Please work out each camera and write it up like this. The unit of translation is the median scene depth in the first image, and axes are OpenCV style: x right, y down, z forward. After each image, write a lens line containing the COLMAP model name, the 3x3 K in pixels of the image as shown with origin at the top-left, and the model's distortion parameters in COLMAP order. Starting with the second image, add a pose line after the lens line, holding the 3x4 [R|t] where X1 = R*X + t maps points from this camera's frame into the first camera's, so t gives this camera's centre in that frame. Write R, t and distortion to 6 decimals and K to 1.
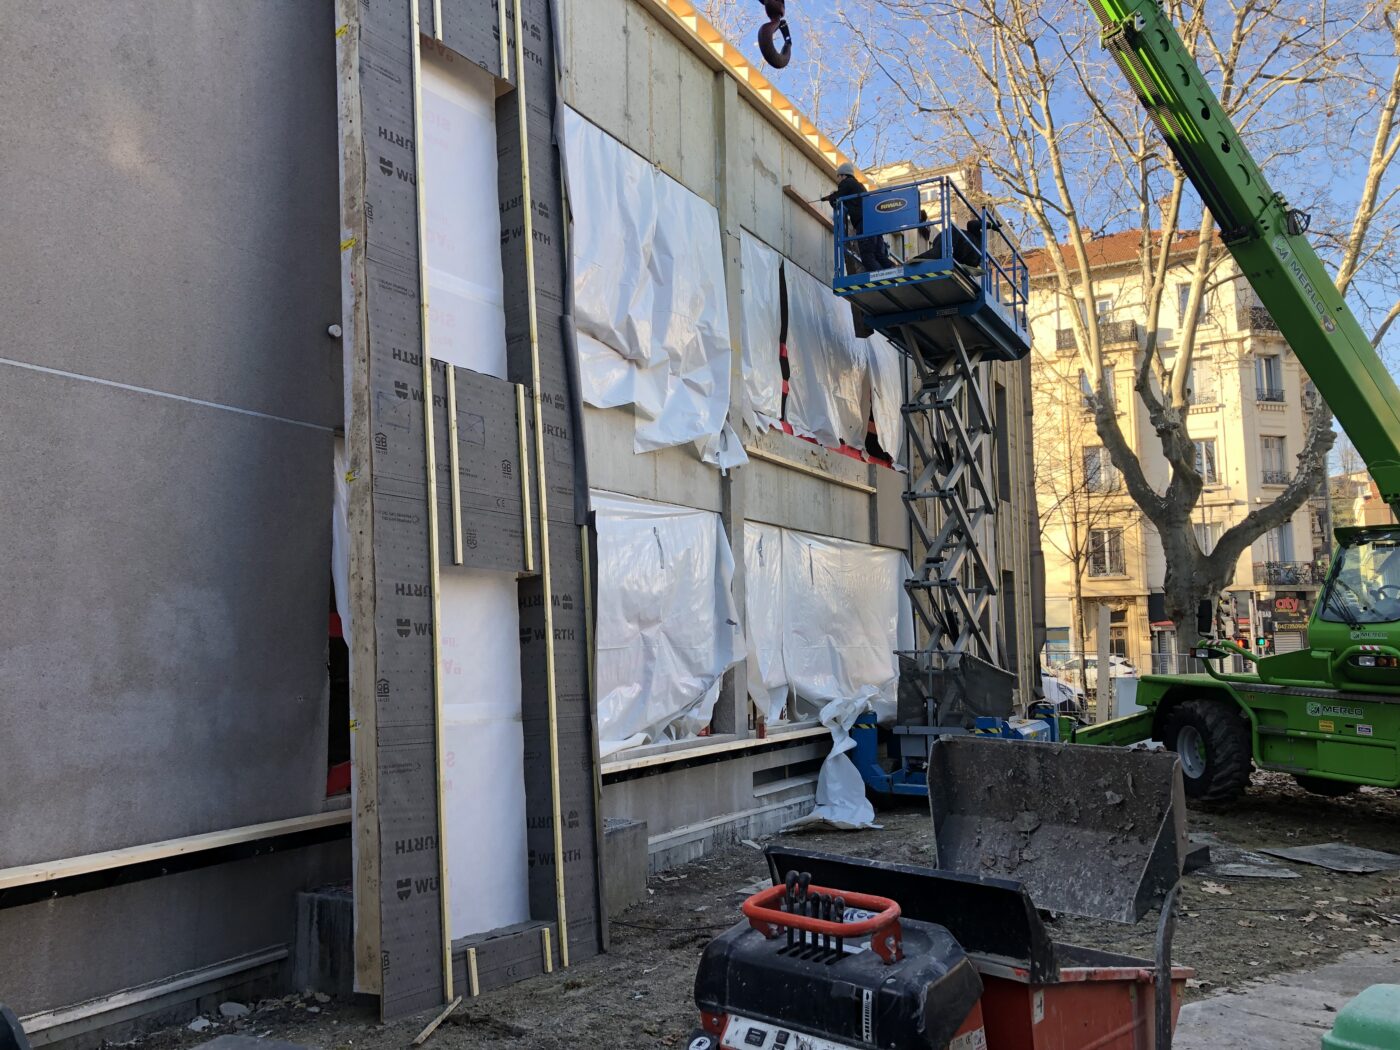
lens RADIAL K [[1137.8, 0, 698.3], [0, 1137.8, 528.3], [0, 0, 1]] dist [0.000181, 0.000315]
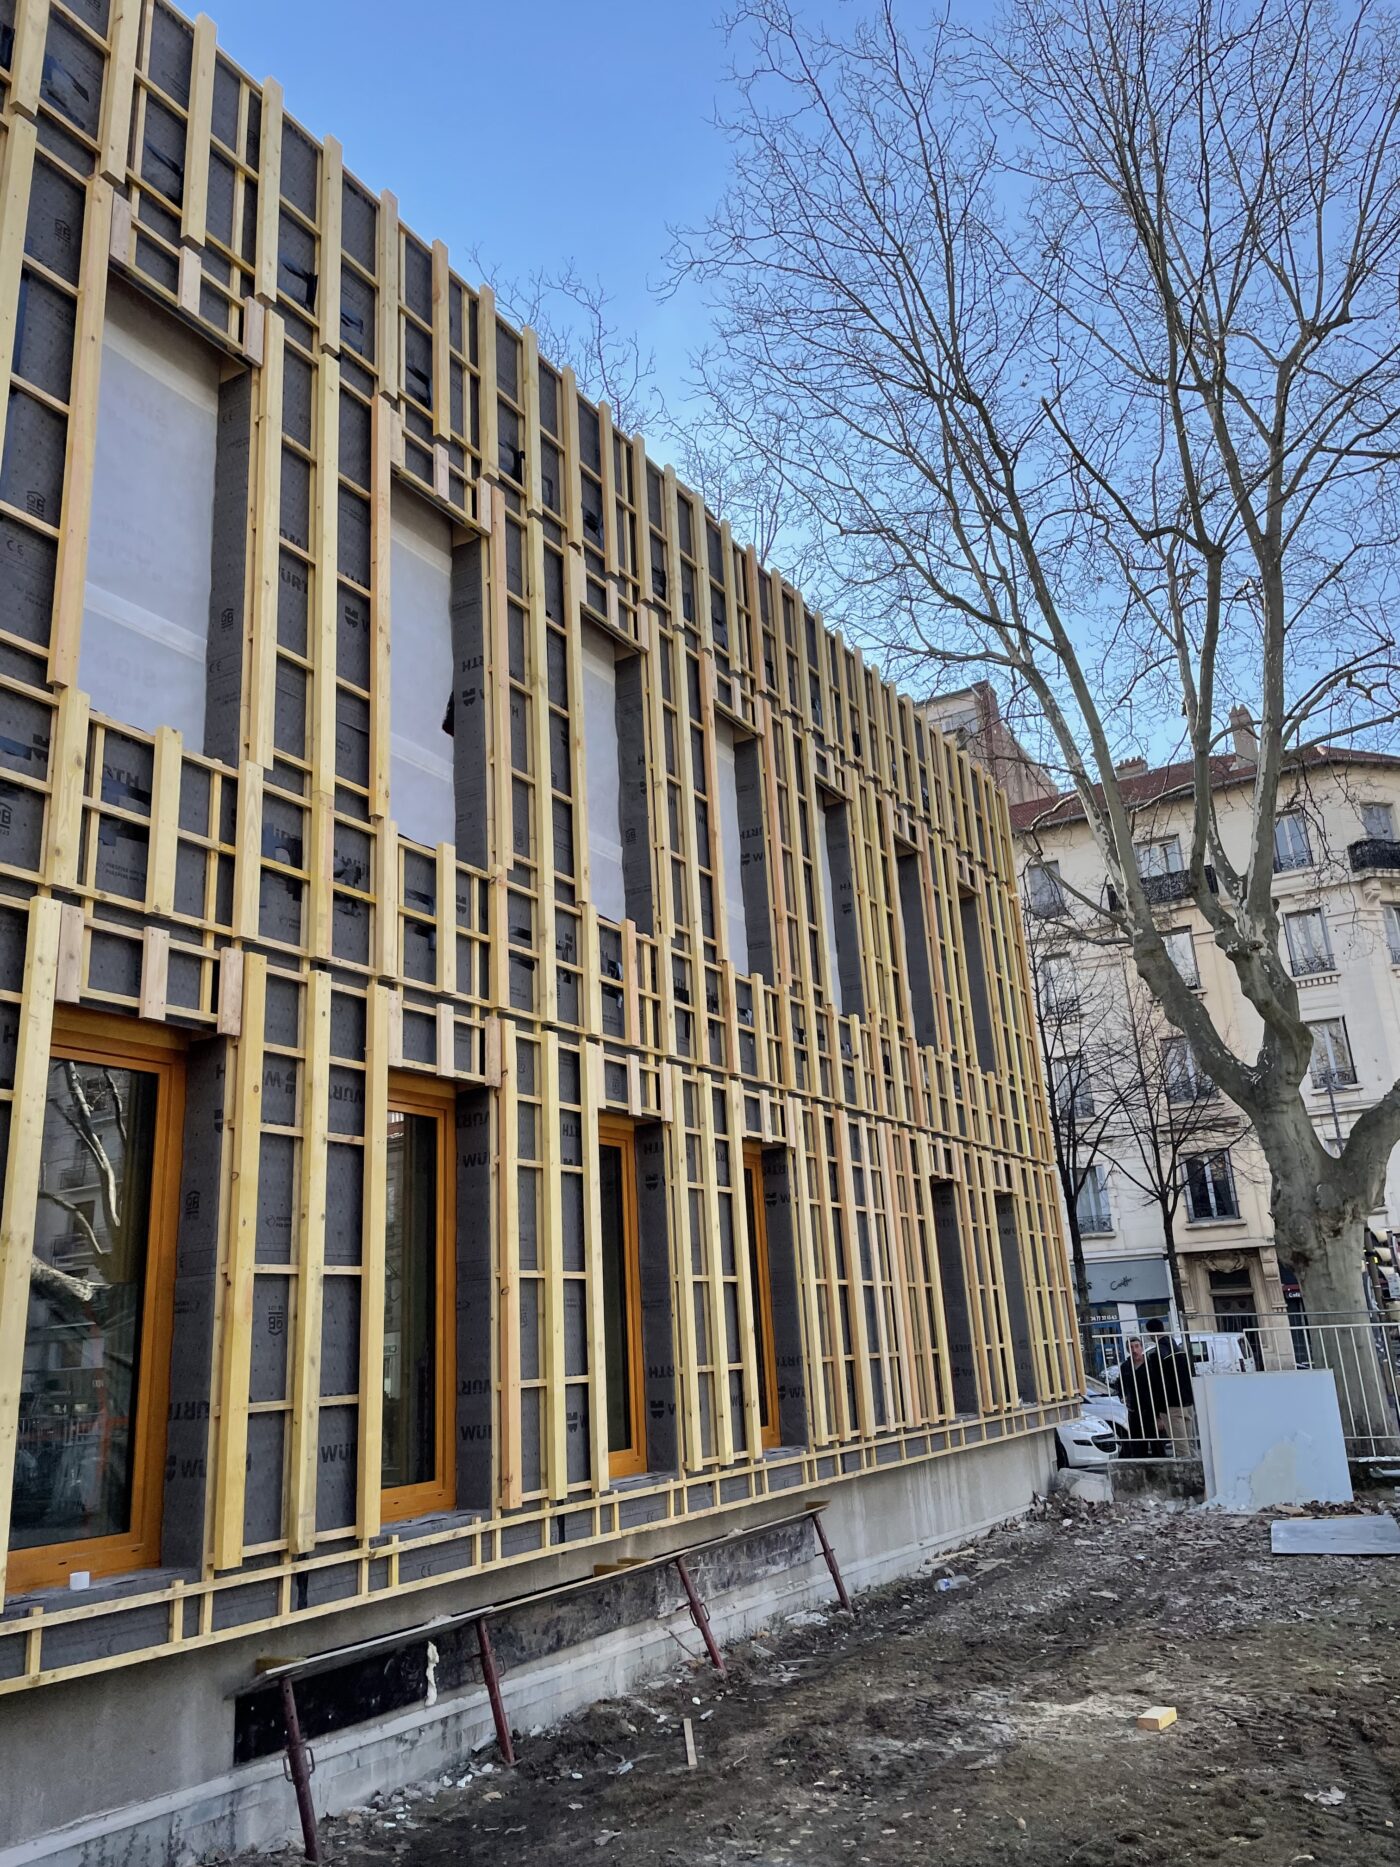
lens RADIAL K [[1409.0, 0, 699.2], [0, 1409.0, 928.8], [0, 0, 1]] dist [0.007464, 0.002890]
pose [[0.998880, -0.047257, -0.002173, 0.090474], [0.046021, 0.981351, -0.186632, 0.023274], [0.010952, 0.186323, 0.982428, 0.183240]]
